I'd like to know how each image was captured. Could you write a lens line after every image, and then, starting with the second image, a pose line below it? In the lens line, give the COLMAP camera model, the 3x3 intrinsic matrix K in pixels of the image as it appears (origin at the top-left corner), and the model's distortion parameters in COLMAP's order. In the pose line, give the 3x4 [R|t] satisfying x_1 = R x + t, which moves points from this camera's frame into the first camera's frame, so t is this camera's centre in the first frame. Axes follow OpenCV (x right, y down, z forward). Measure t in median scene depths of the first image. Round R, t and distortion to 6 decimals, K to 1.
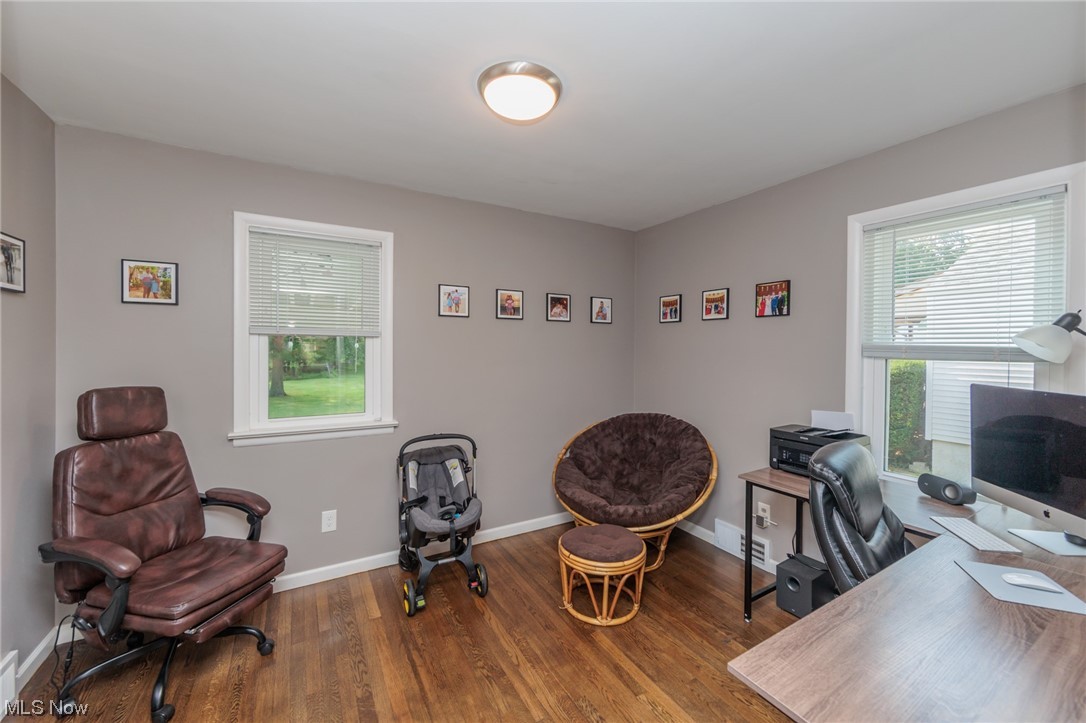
lens RADIAL K [[425.5, 0, 545.5], [0, 425.5, 352.4], [0, 0, 1]] dist [-0.002878, -0.000062]
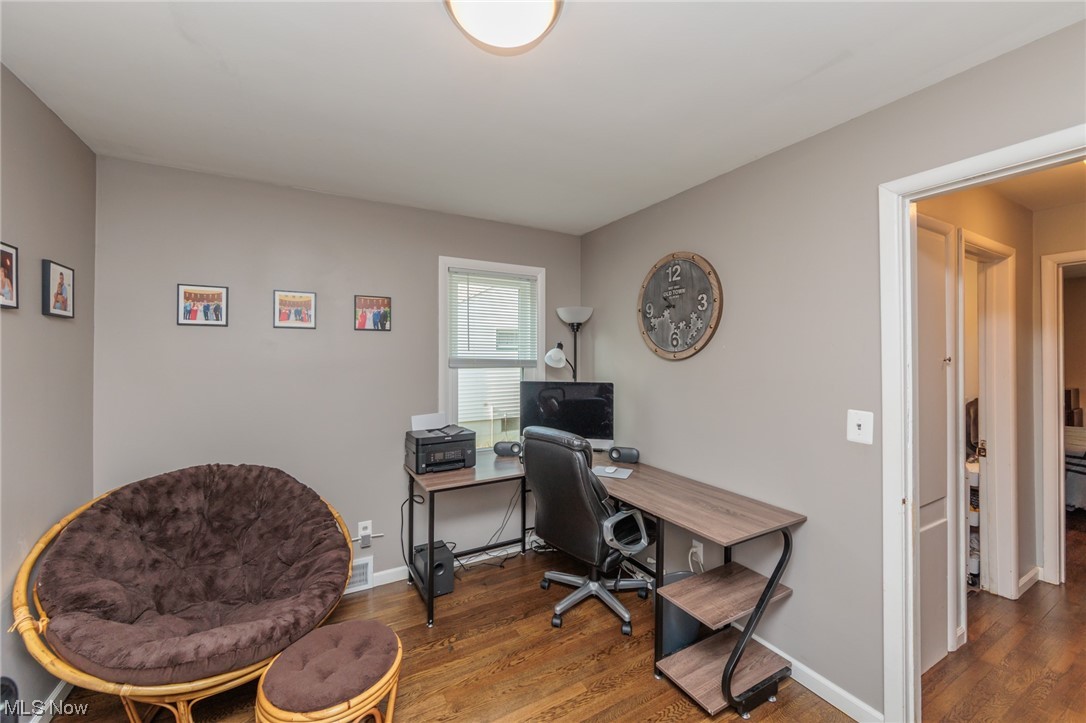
lens RADIAL K [[425.5, 0, 544.8], [0, 425.5, 356.6], [0, 0, 1]] dist [-0.002878, -0.000062]
pose [[0.019198, -0.006606, 0.999794, -0.455096], [0.015203, 0.999864, 0.006315, -0.022699], [-0.999700, 0.015078, 0.019296, 0.570838]]
